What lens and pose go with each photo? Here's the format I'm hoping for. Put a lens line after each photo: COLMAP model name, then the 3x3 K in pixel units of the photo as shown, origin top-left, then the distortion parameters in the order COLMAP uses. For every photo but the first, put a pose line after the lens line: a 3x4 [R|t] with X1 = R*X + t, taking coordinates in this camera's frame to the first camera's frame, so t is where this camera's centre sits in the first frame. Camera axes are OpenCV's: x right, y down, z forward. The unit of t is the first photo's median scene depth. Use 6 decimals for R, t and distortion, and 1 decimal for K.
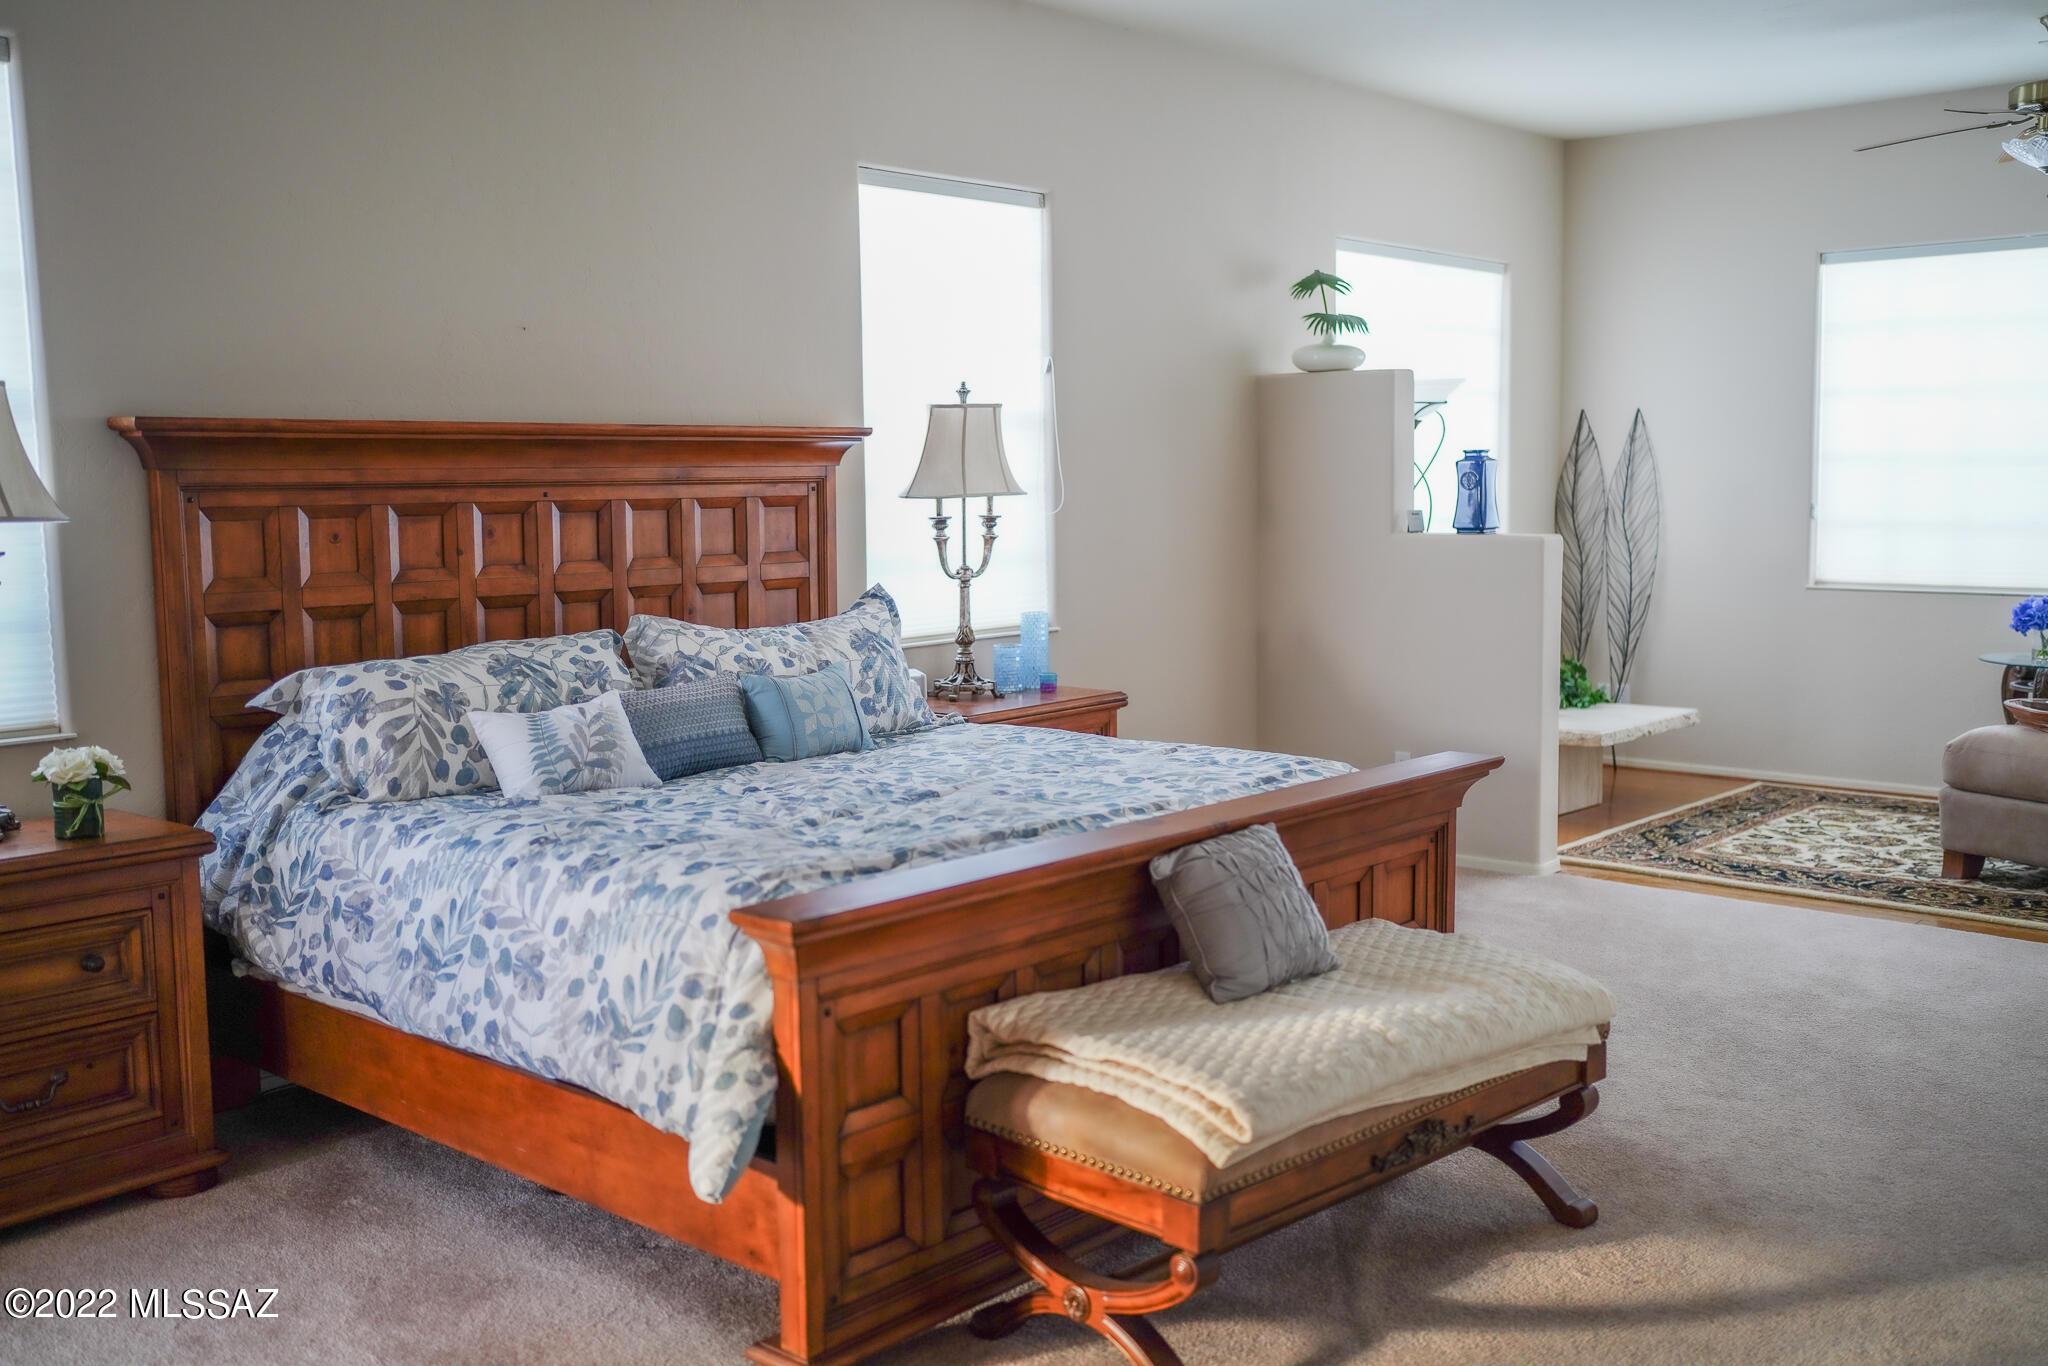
lens RADIAL K [[1947.5, 0, 1024.0], [0, 1947.5, 683.0], [0, 0, 1]] dist [-0.048381, 0.152243]
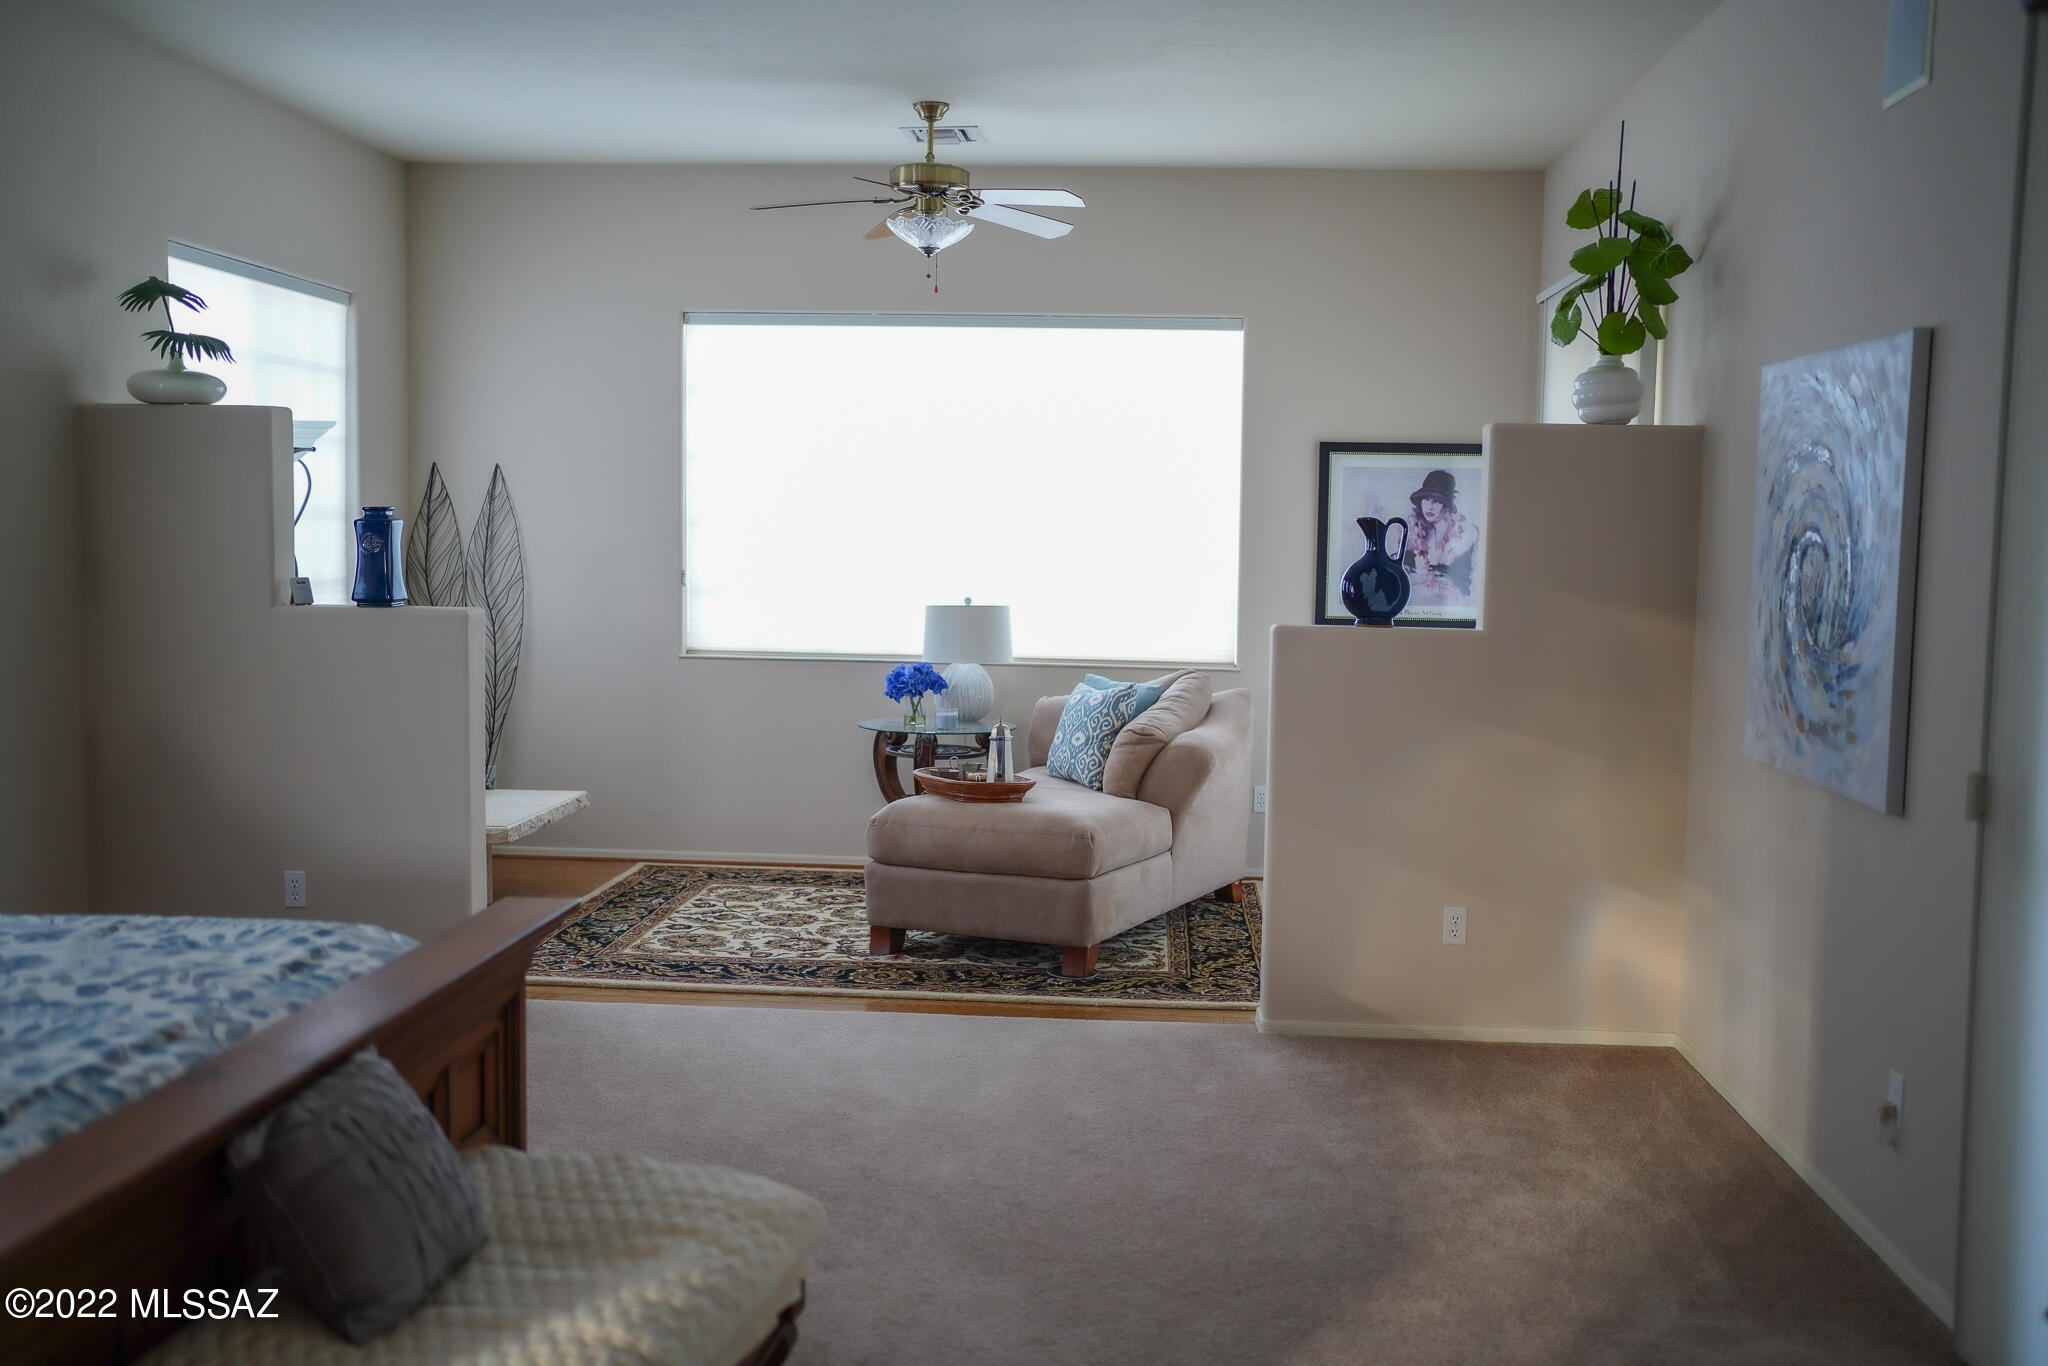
lens RADIAL K [[1947.5, 0, 1024.0], [0, 1947.5, 683.0], [0, 0, 1]] dist [-0.048381, 0.152243]
pose [[0.795219, -0.026988, 0.605722, -0.056454], [0.043074, 0.998999, -0.012040, -0.021257], [-0.604791, 0.035665, 0.795585, 0.160347]]
